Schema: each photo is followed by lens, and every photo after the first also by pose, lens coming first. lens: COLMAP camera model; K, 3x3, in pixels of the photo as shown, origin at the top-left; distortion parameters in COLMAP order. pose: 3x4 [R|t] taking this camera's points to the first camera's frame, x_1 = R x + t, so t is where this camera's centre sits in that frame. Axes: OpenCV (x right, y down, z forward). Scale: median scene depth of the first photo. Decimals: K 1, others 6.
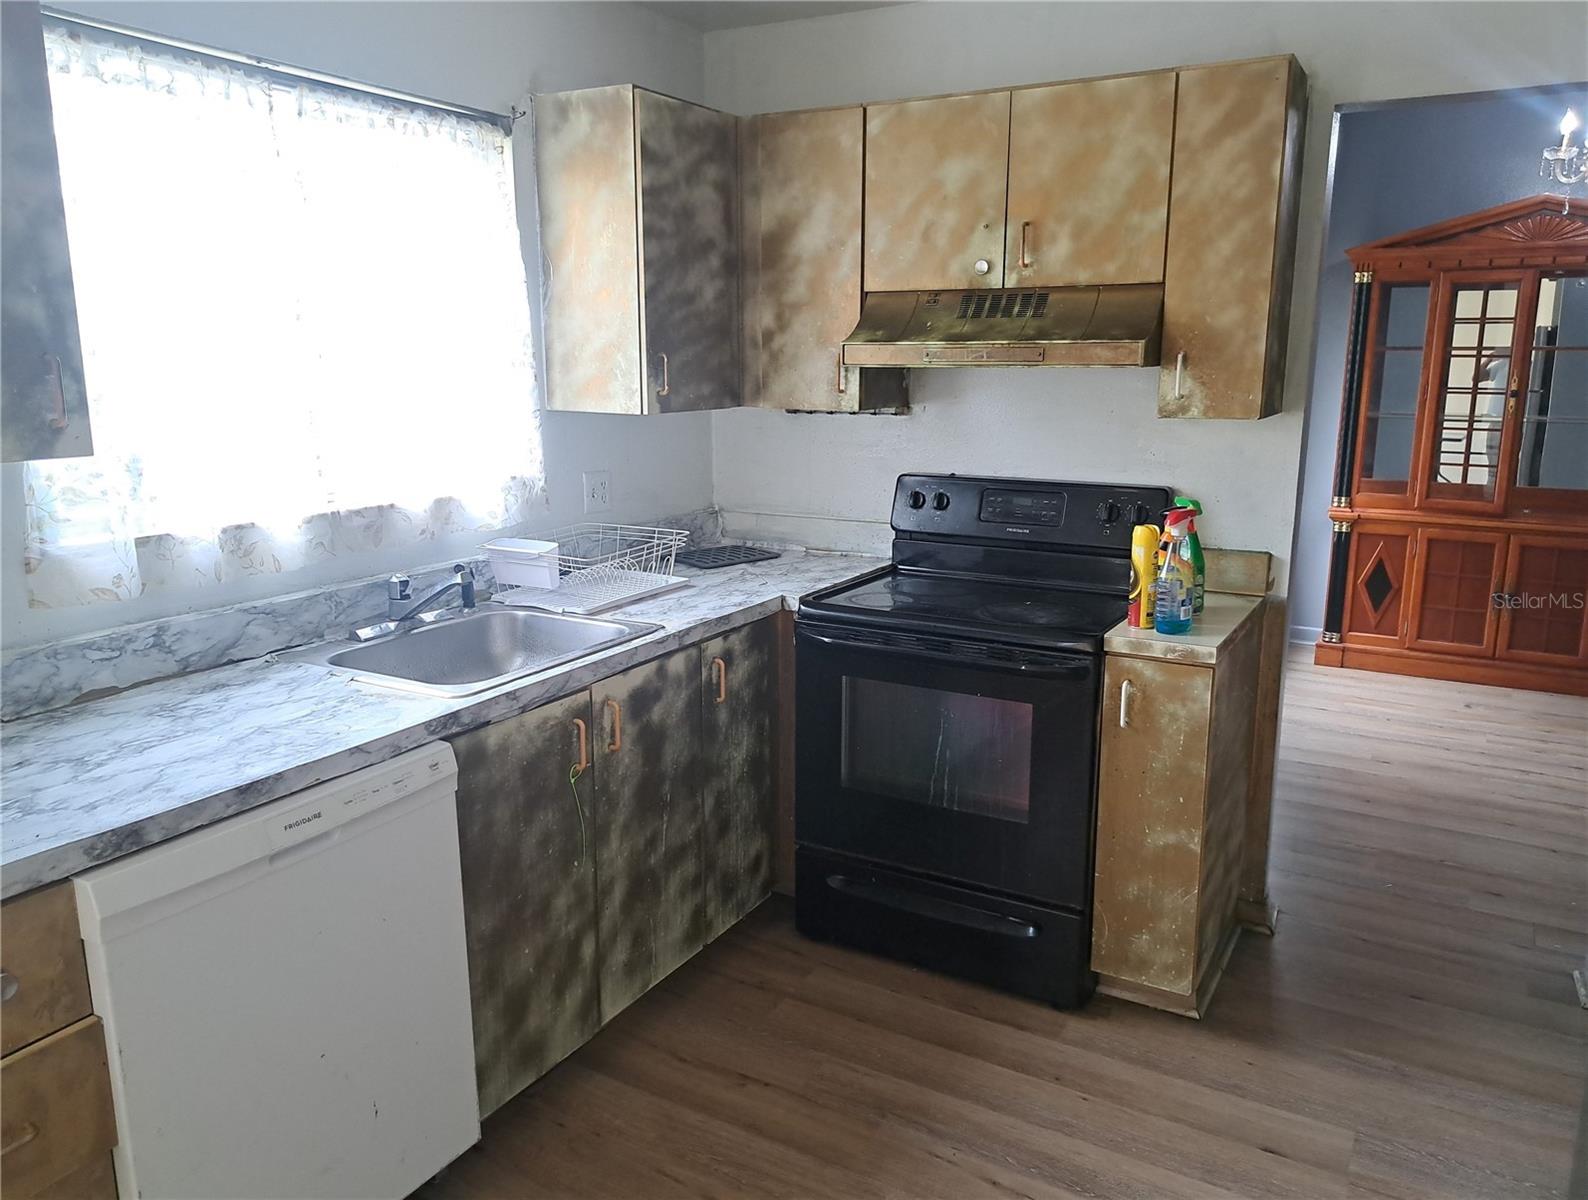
lens RADIAL K [[1173.7, 0, 794.0], [0, 1173.7, 600.0], [0, 0, 1]] dist [0.085444, -0.070429]
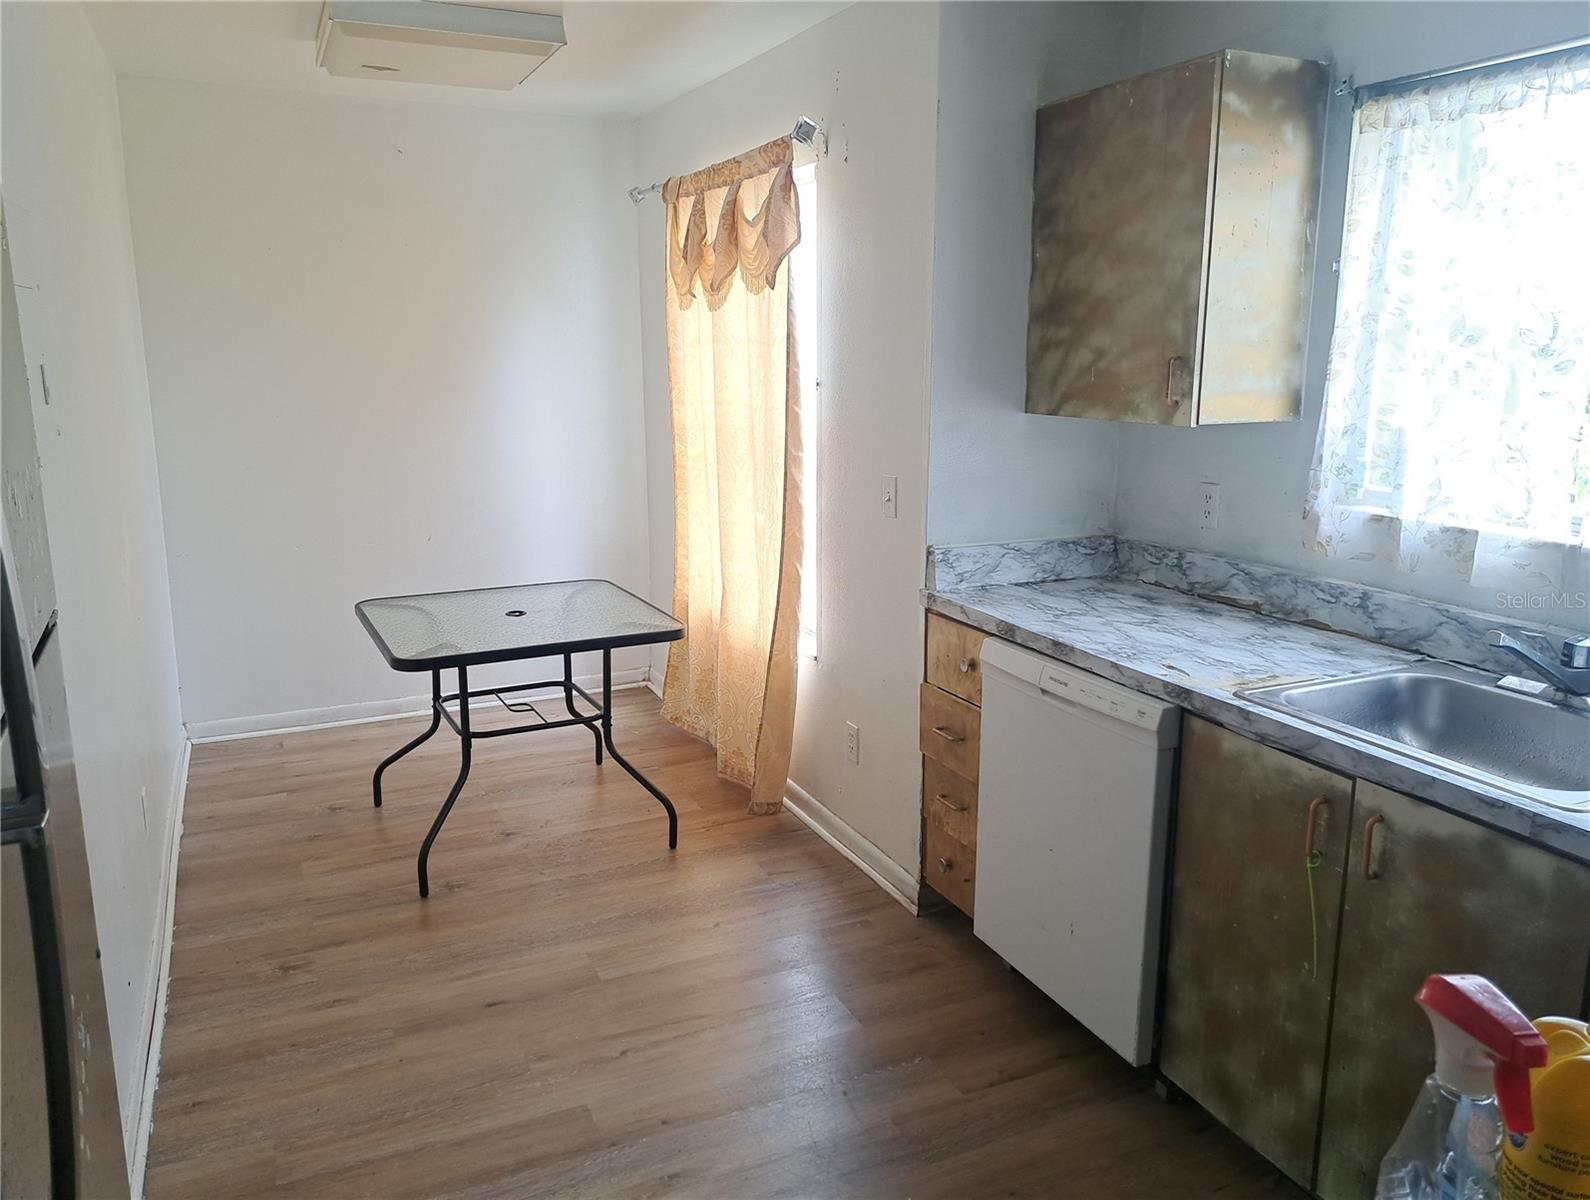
lens RADIAL K [[1175.1, 0, 795.0], [0, 1175.1, 600.0], [0, 0, 1]] dist [0.085444, -0.070429]
pose [[-0.571781, 0.176226, -0.801256, 0.715807], [-0.175017, 0.927974, 0.328989, -0.254855], [0.801521, 0.328343, -0.499755, 1.133291]]
